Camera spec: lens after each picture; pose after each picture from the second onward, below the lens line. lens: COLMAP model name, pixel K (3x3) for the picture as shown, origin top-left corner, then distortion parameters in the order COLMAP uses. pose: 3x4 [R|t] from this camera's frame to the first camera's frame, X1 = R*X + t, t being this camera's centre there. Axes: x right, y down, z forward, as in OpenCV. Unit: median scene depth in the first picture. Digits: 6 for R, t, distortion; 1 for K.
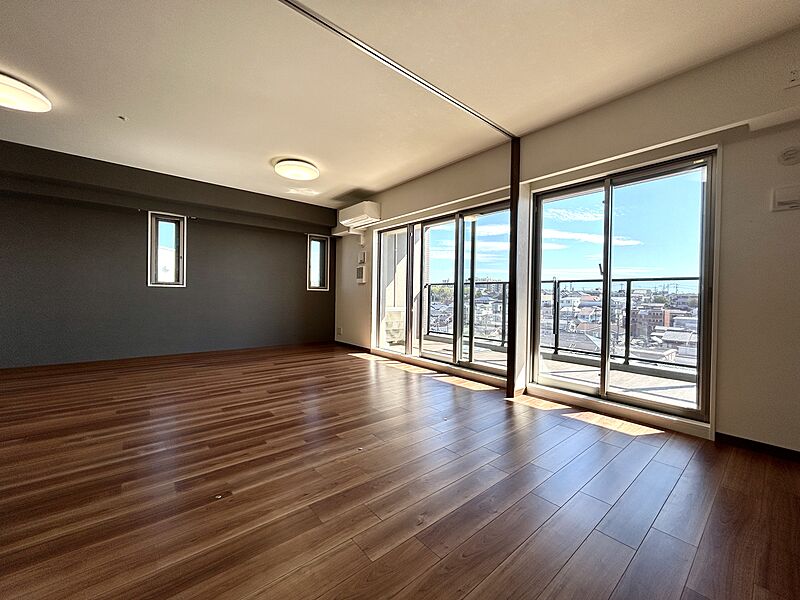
lens RADIAL K [[323.4, 0, 401.2], [0, 323.4, 303.1], [0, 0, 1]] dist [0.002412, -0.000797]
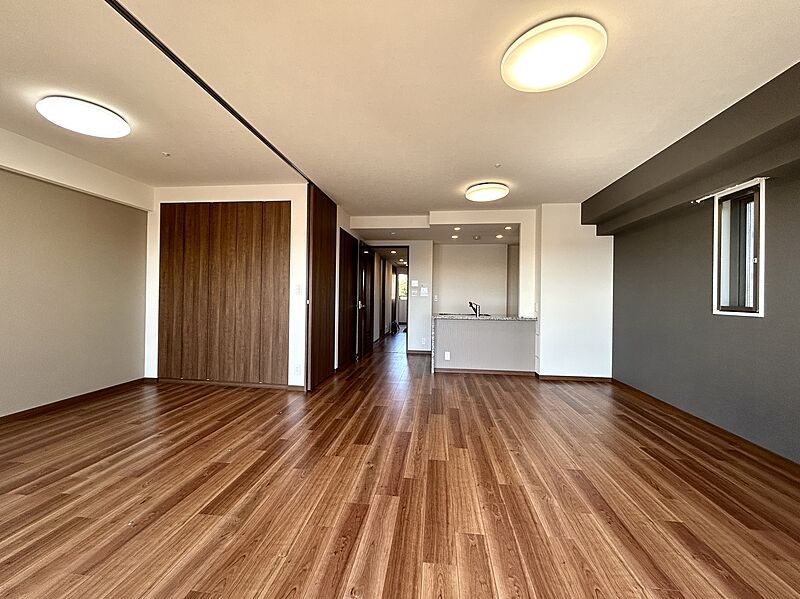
lens RADIAL K [[323.4, 0, 392.6], [0, 323.4, 295.9], [0, 0, 1]] dist [0.002412, -0.000797]
pose [[-0.736613, -0.029051, -0.675691, 0.128072], [-0.040345, 0.999185, 0.001023, -0.068823], [0.675111, 0.028014, -0.737184, 1.152933]]
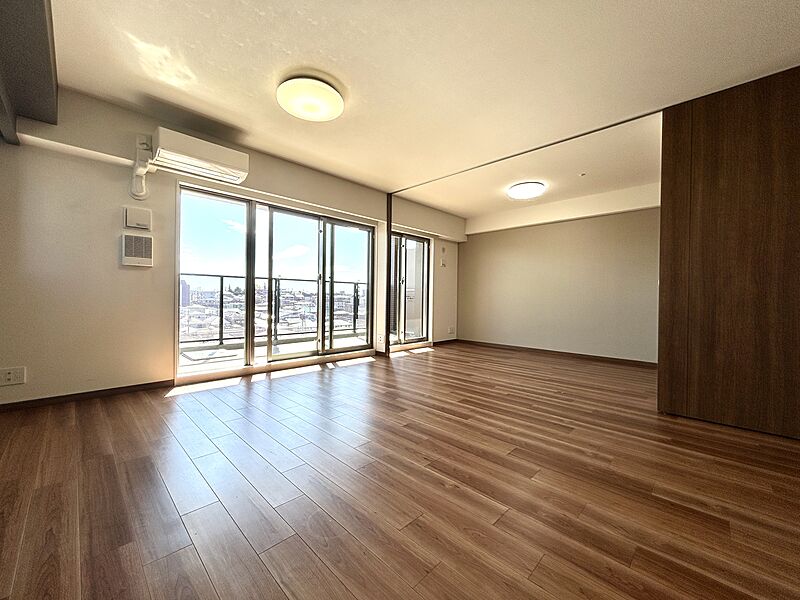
lens RADIAL K [[323.4, 0, 399.3], [0, 323.4, 297.0], [0, 0, 1]] dist [0.002412, -0.000797]
pose [[-0.092605, -0.018077, 0.995539, -0.966901], [0.007329, 0.999796, 0.018836, -0.023231], [-0.995676, 0.009041, -0.092454, 0.859840]]
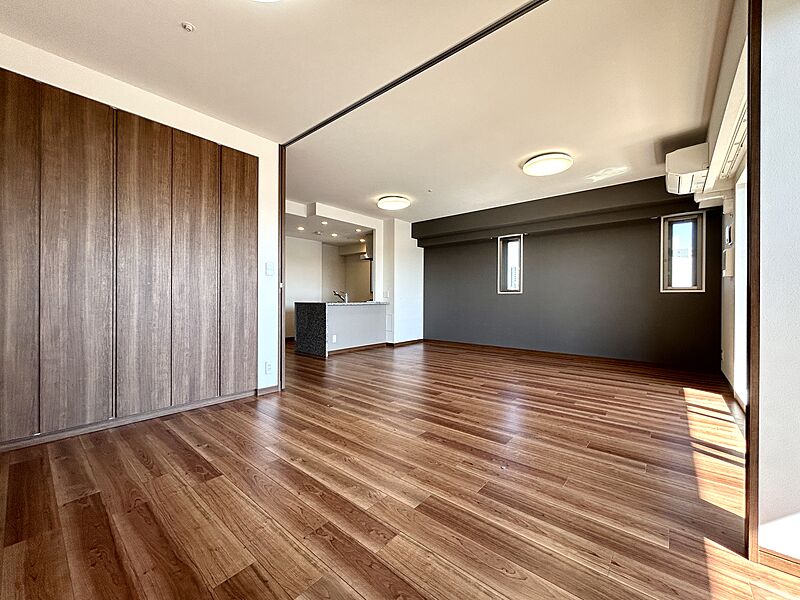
lens RADIAL K [[323.4, 0, 392.0], [0, 323.4, 296.2], [0, 0, 1]] dist [0.002412, -0.000797]
pose [[0.147565, -0.019990, -0.988850, 0.518754], [-0.024005, 0.999429, -0.023786, 0.002489], [0.988761, 0.027247, 0.147001, 0.413723]]
